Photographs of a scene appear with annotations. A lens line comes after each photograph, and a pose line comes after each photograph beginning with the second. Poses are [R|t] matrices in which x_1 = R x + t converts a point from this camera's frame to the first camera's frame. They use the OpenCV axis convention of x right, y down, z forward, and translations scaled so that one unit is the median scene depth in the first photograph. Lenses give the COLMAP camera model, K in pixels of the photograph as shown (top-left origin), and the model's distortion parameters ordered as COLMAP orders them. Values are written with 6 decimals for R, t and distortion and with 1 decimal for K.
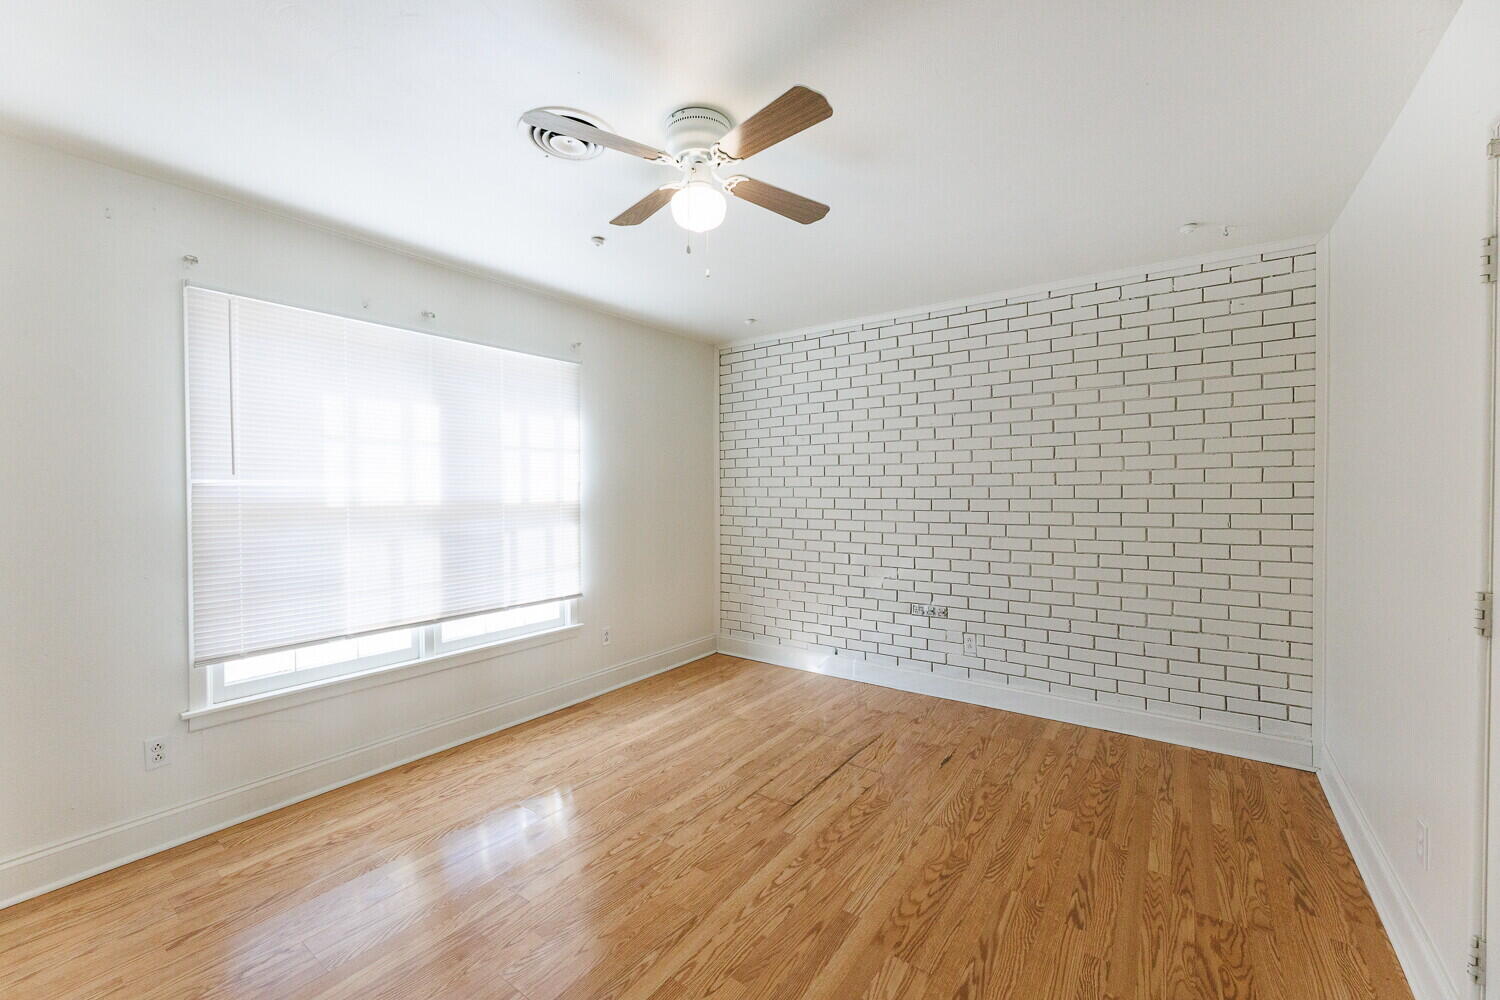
lens RADIAL K [[608.6, 0, 743.8], [0, 608.6, 496.4], [0, 0, 1]] dist [-0.003492, 0.000827]
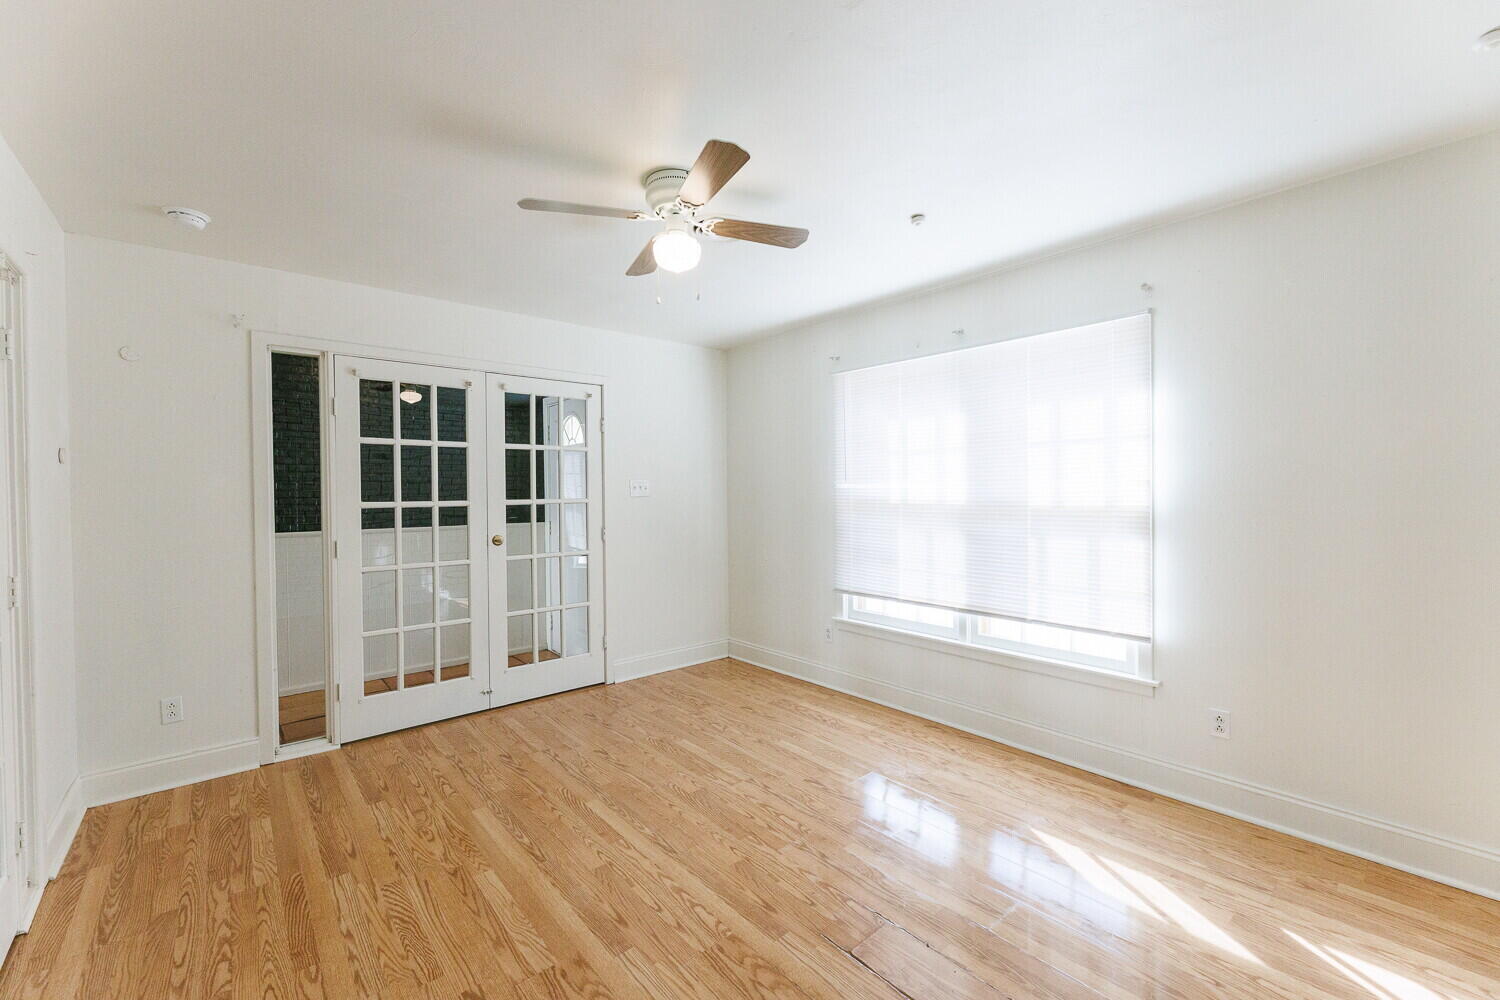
lens RADIAL K [[608.6, 0, 750.0], [0, 608.6, 497.3], [0, 0, 1]] dist [-0.003492, 0.000827]
pose [[-0.226929, 0.017684, -0.973751, 0.715309], [-0.005229, 0.999799, 0.019376, -0.020101], [0.973897, 0.009489, -0.226791, 0.969213]]
